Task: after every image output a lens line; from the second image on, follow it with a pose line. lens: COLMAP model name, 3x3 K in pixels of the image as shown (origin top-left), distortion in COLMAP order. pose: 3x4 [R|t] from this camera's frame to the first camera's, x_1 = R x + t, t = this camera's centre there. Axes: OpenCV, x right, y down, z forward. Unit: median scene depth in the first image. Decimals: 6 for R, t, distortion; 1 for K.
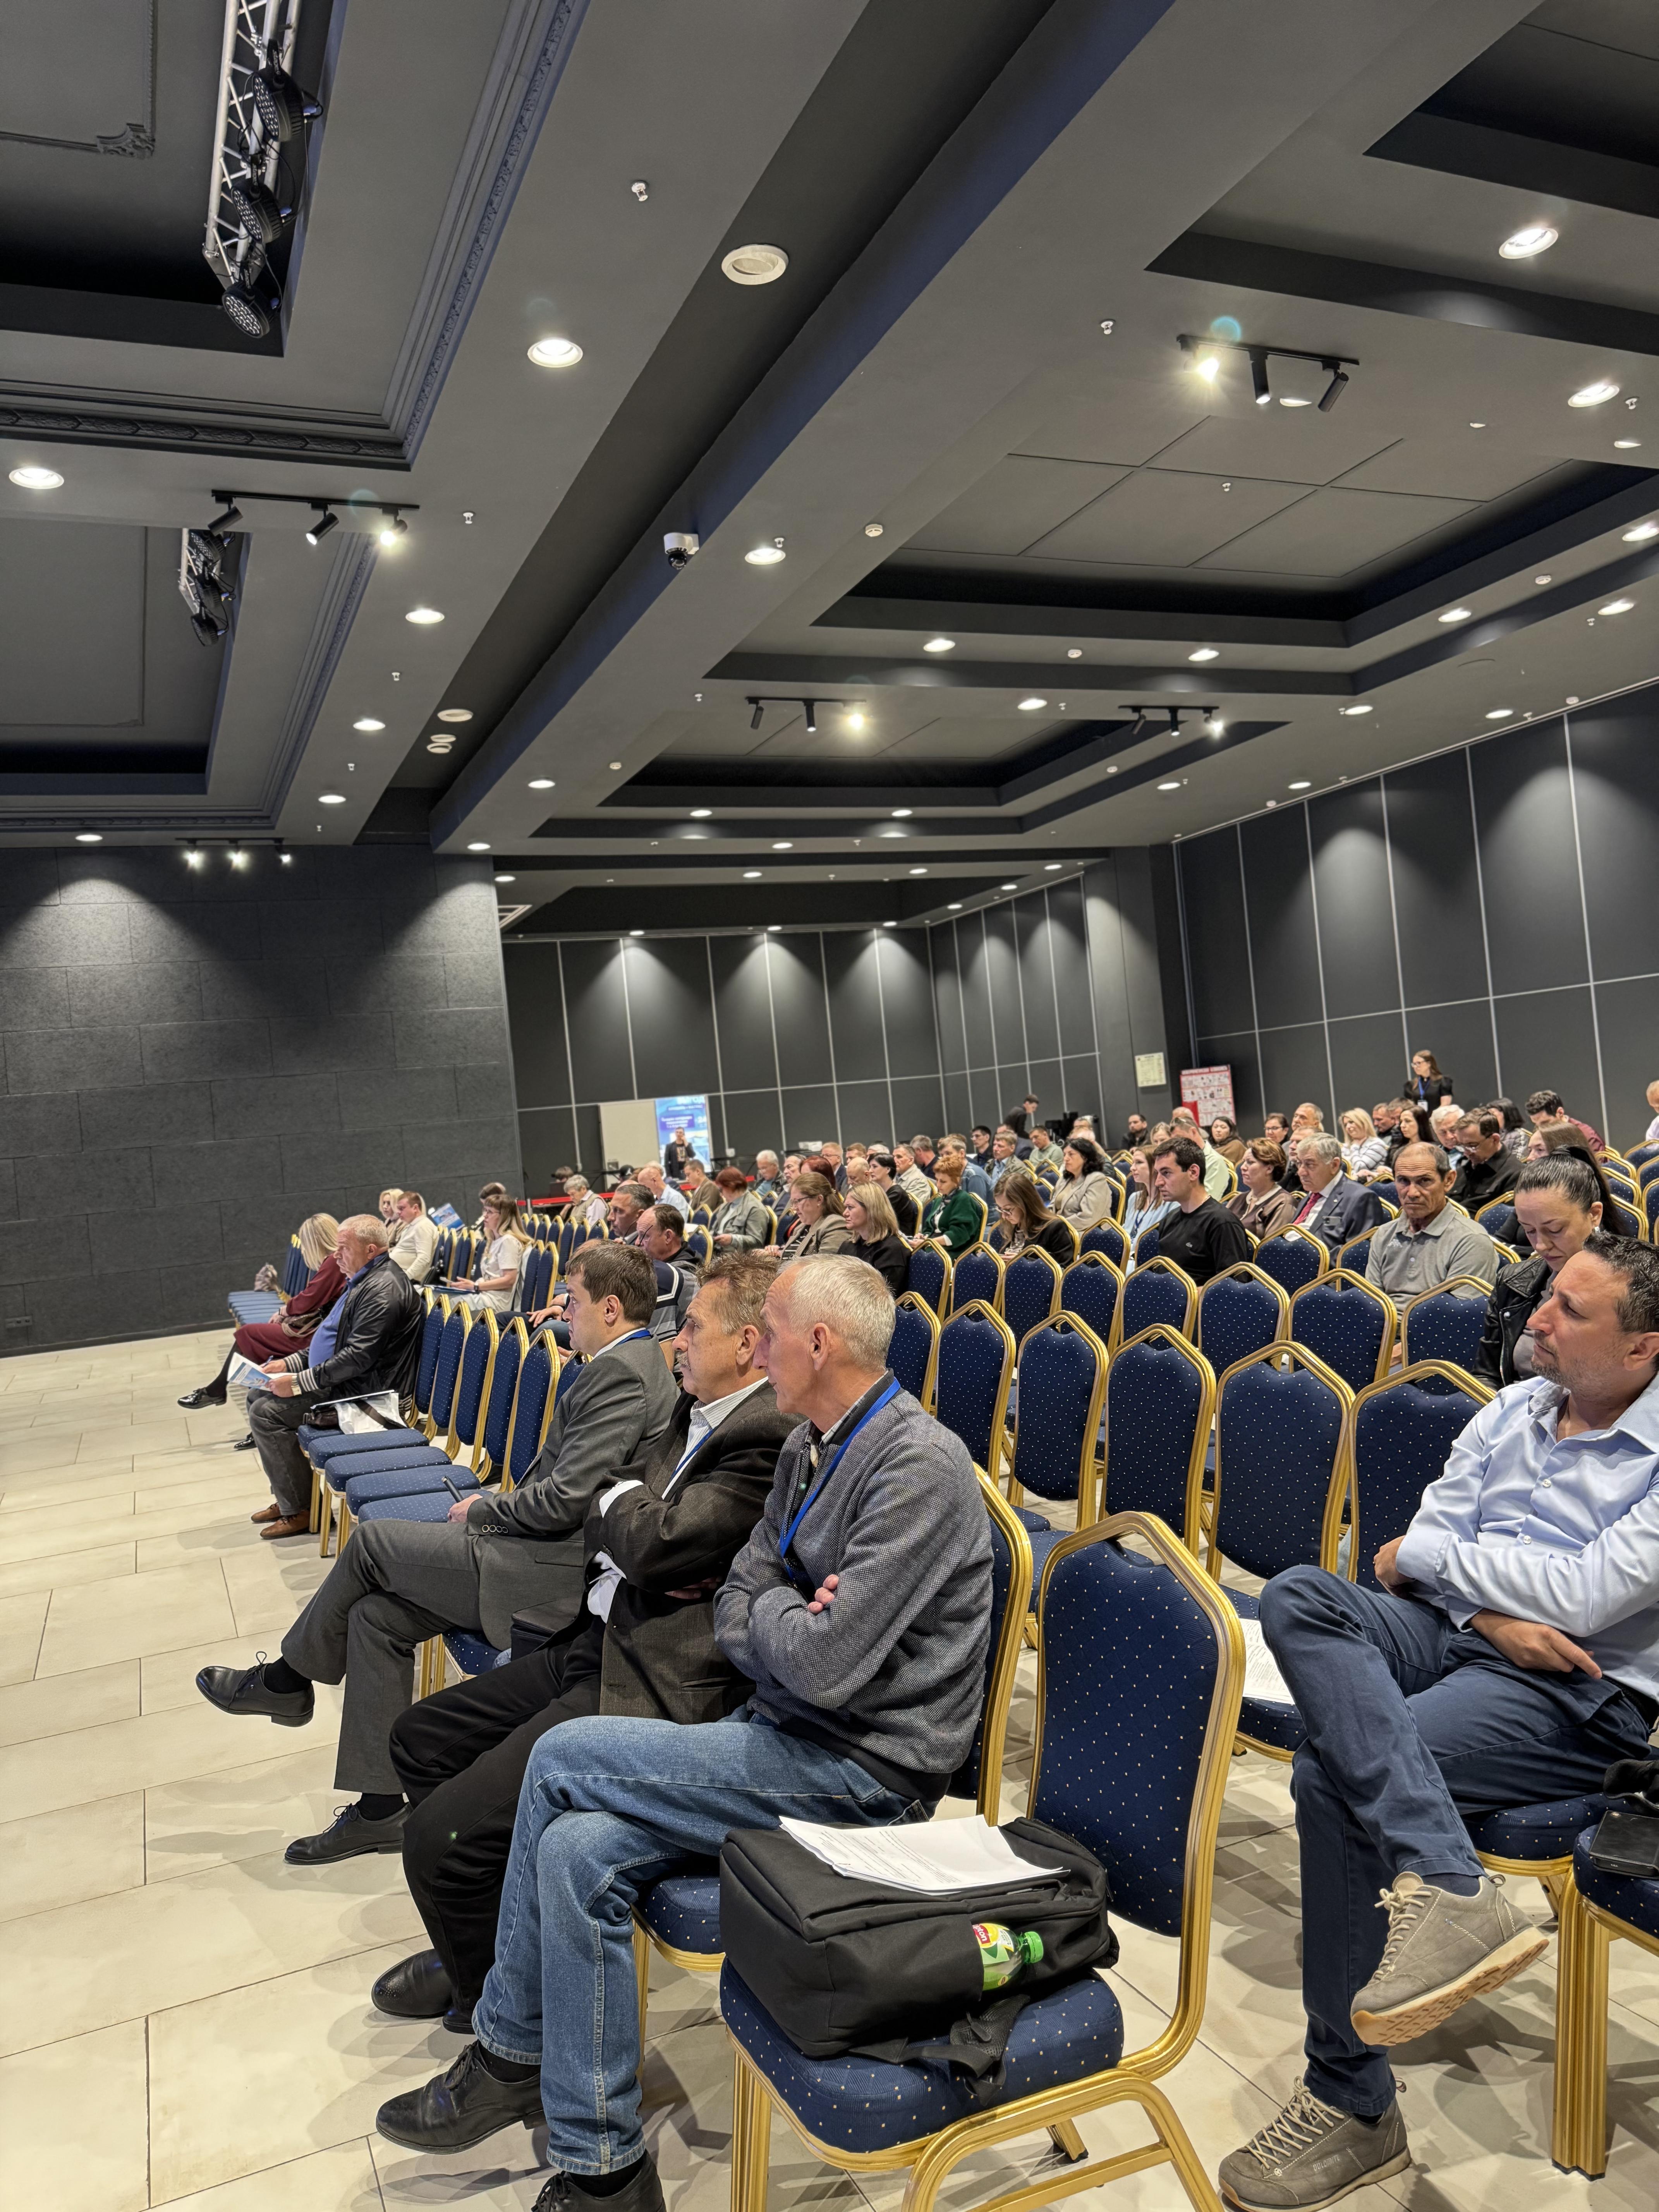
lens RADIAL K [[1552.3, 0, 830.1], [0, 1552.3, 1128.9], [0, 0, 1]] dist [0.060959, -0.064991]
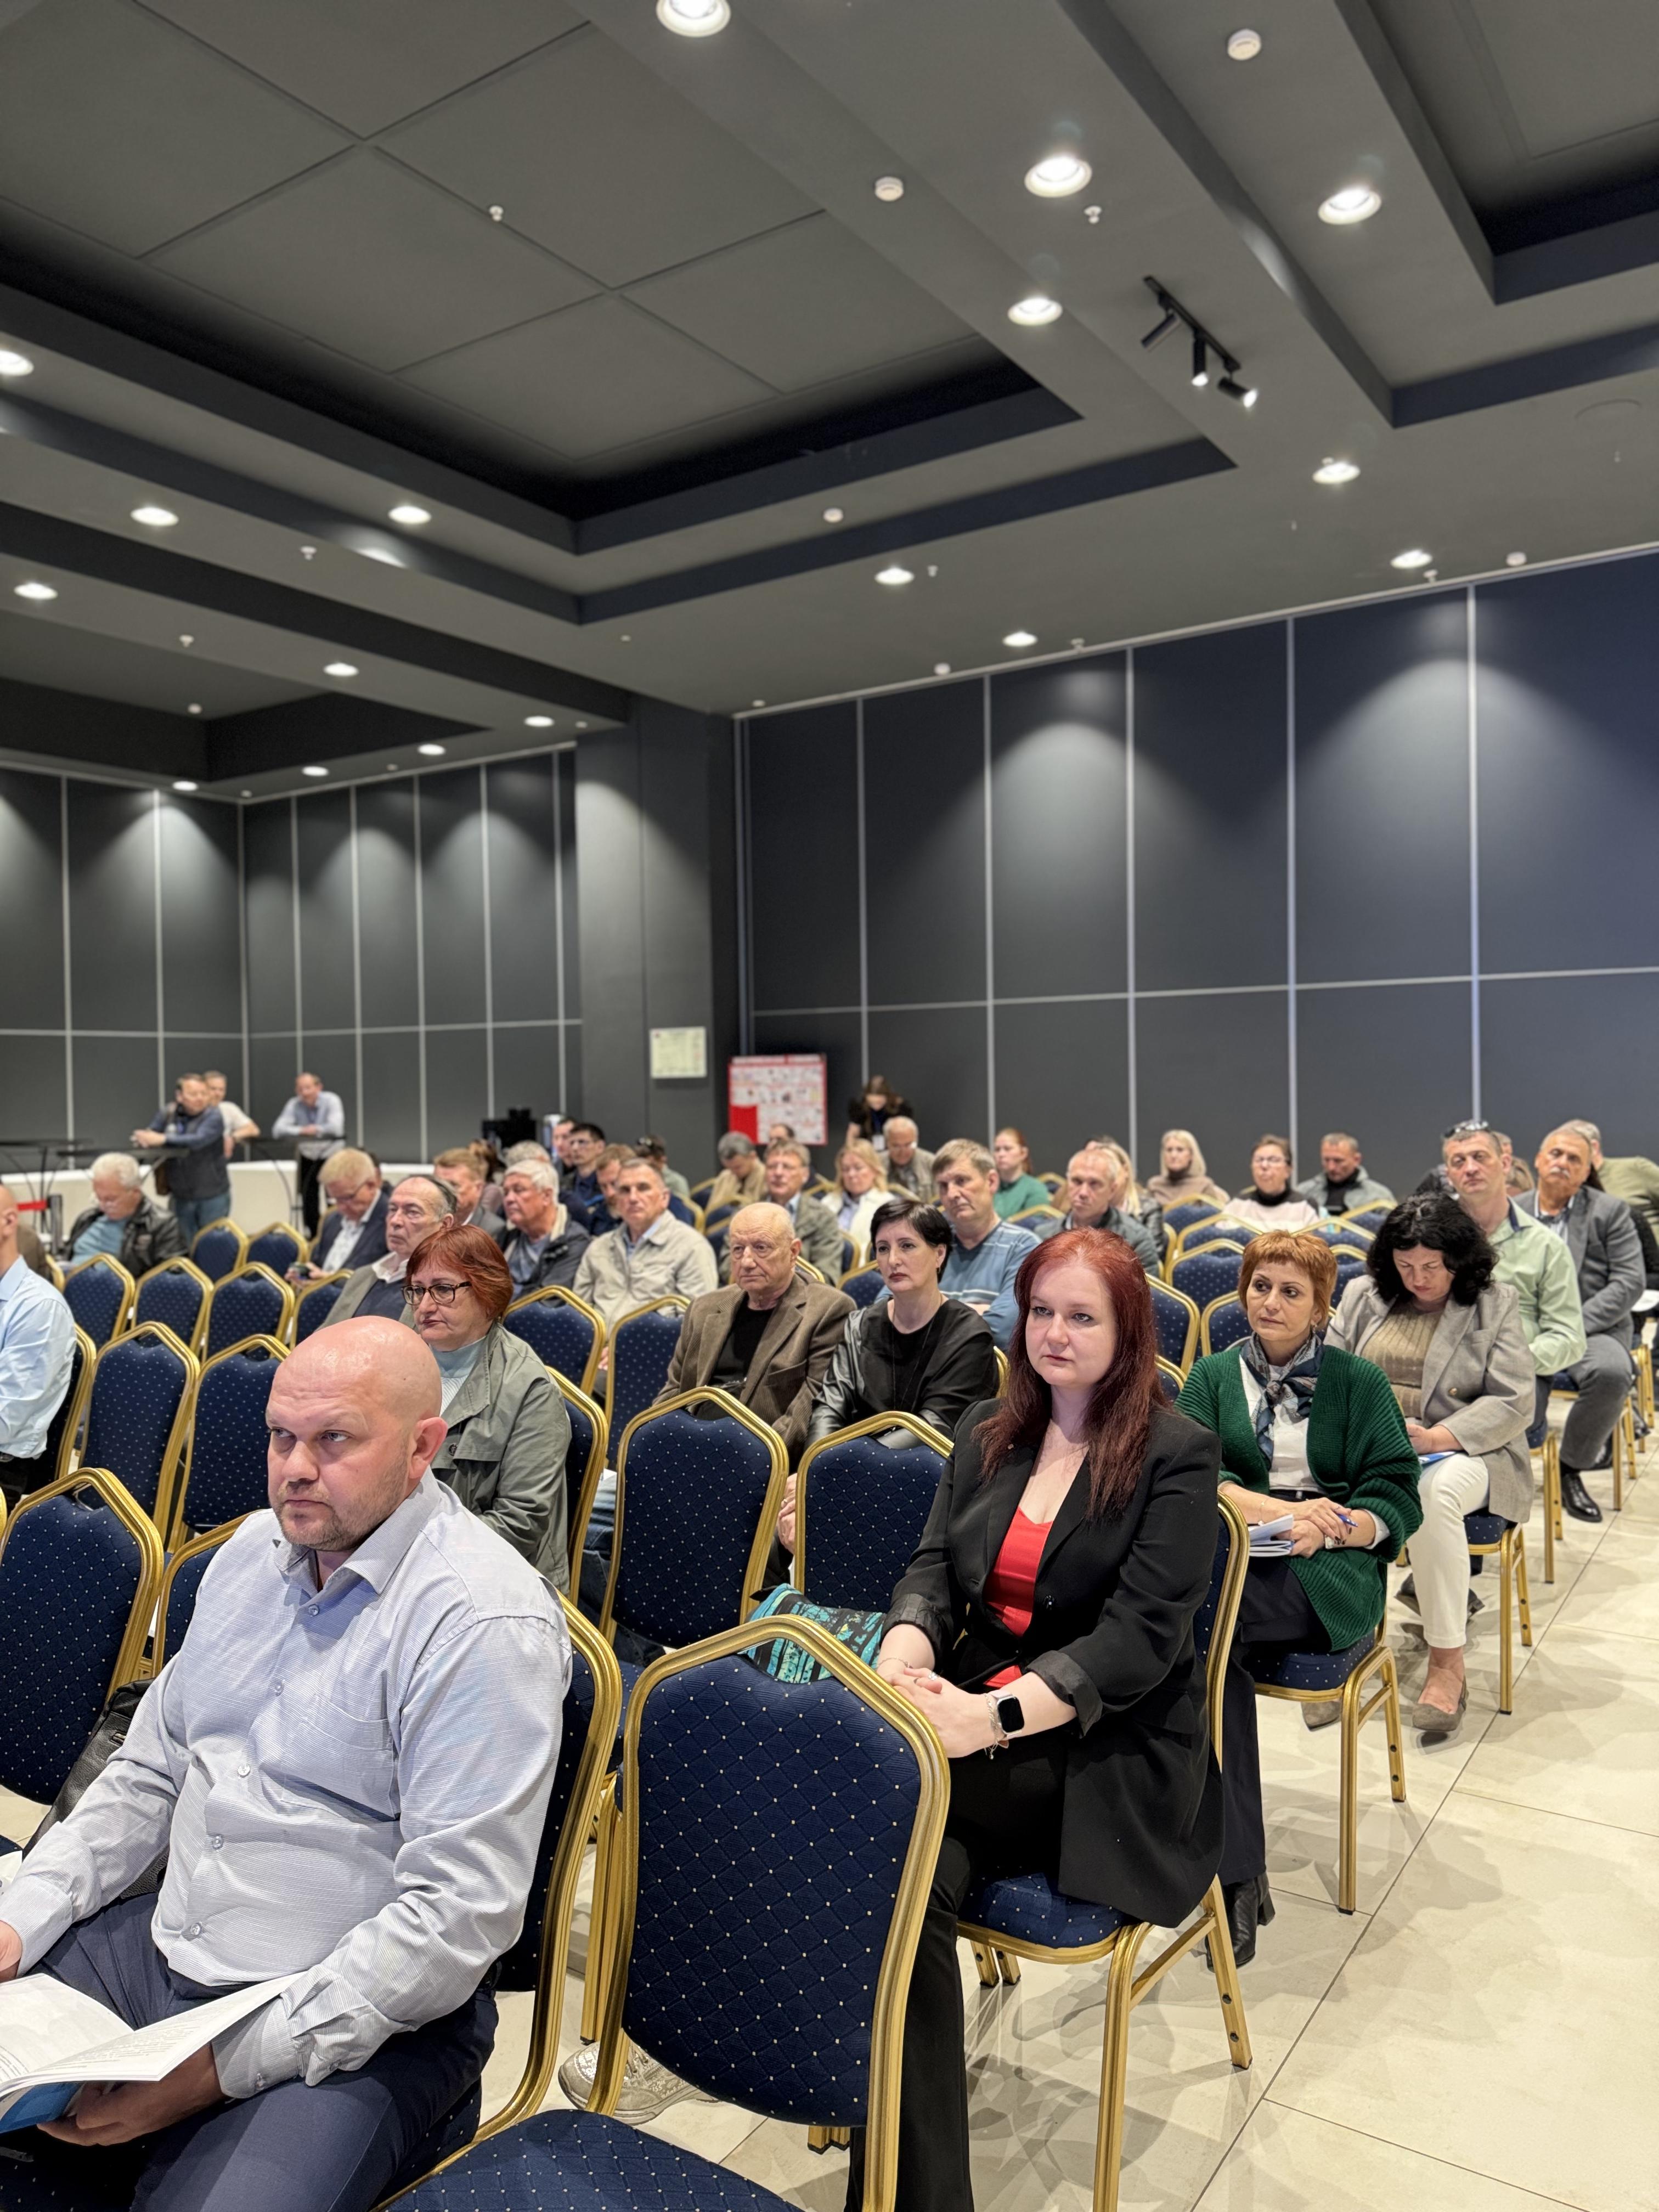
lens RADIAL K [[1552.3, 0, 835.0], [0, 1552.3, 1099.2], [0, 0, 1]] dist [0.060959, -0.064991]
pose [[0.843075, 0.071090, 0.533076, -0.105149], [-0.060613, 0.997469, -0.037160, 0.002647], [-0.534369, -0.000983, 0.845251, 0.489384]]
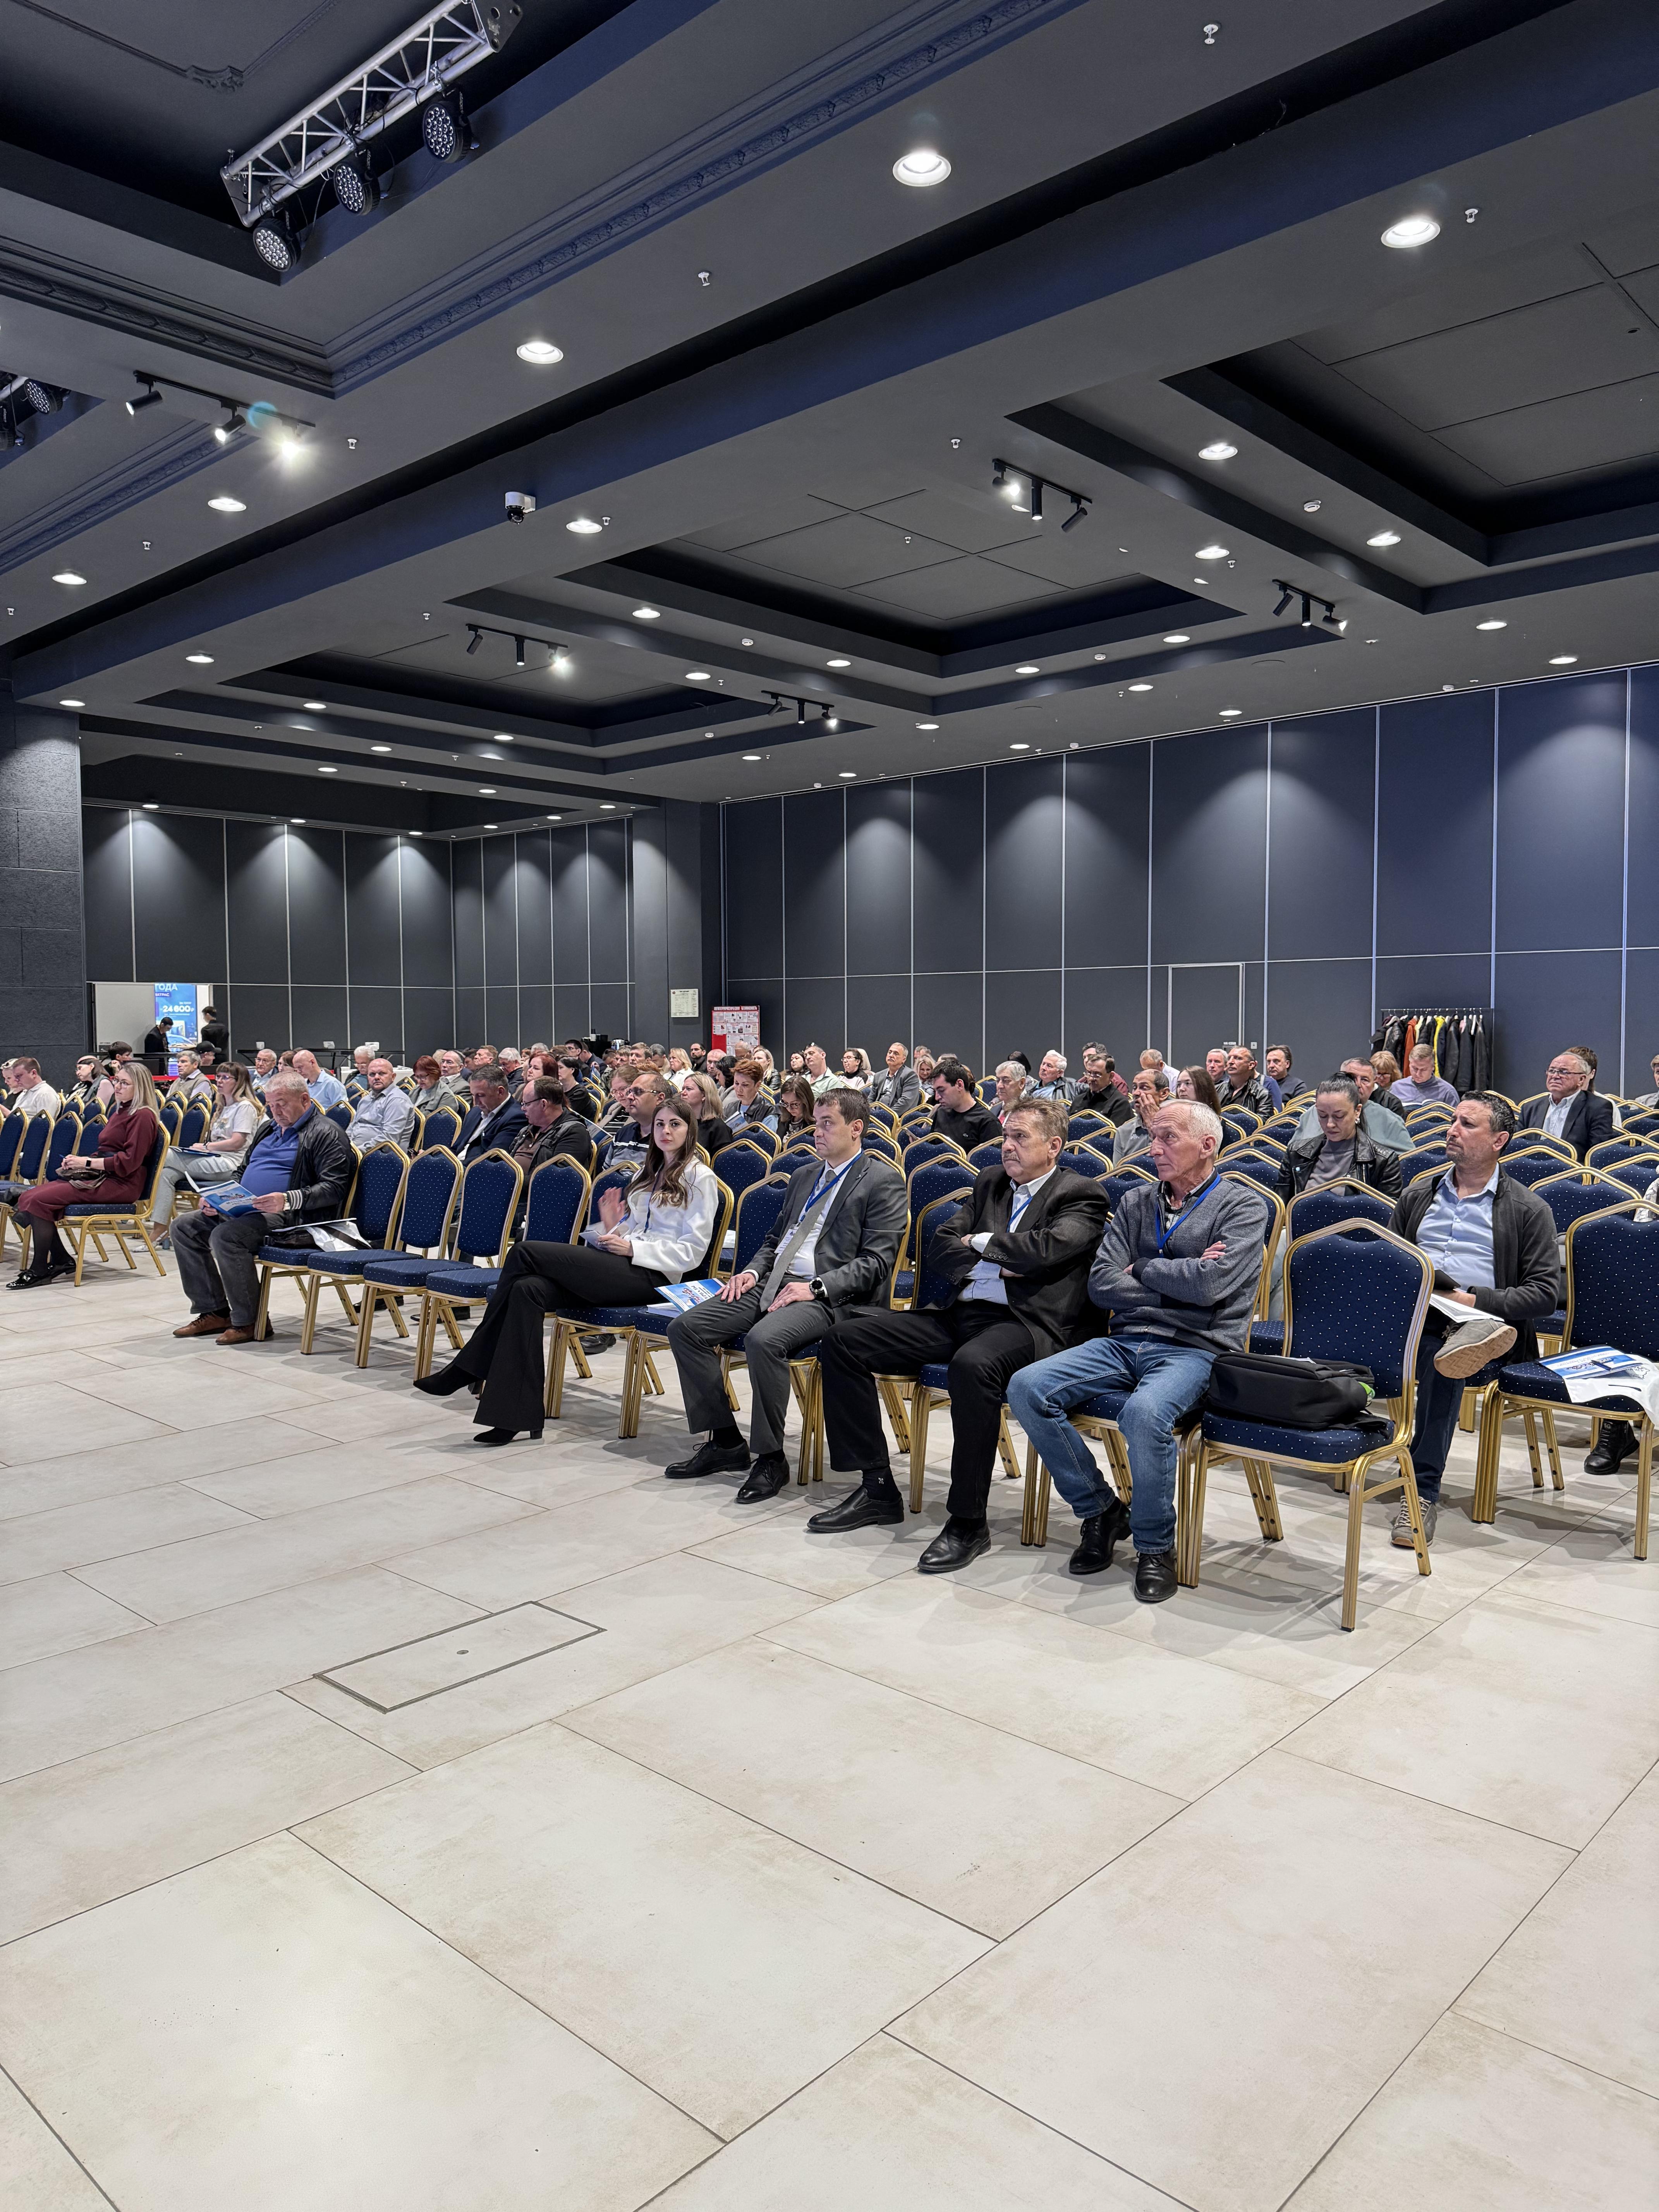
lens RADIAL K [[1552.3, 0, 833.2], [0, 1552.3, 1116.4], [0, 0, 1]] dist [0.060959, -0.064991]
pose [[0.916111, 0.067113, 0.395267, -0.155884], [-0.081402, 0.996491, 0.019472, 0.014669], [-0.392573, -0.050014, 0.918360, -0.078025]]
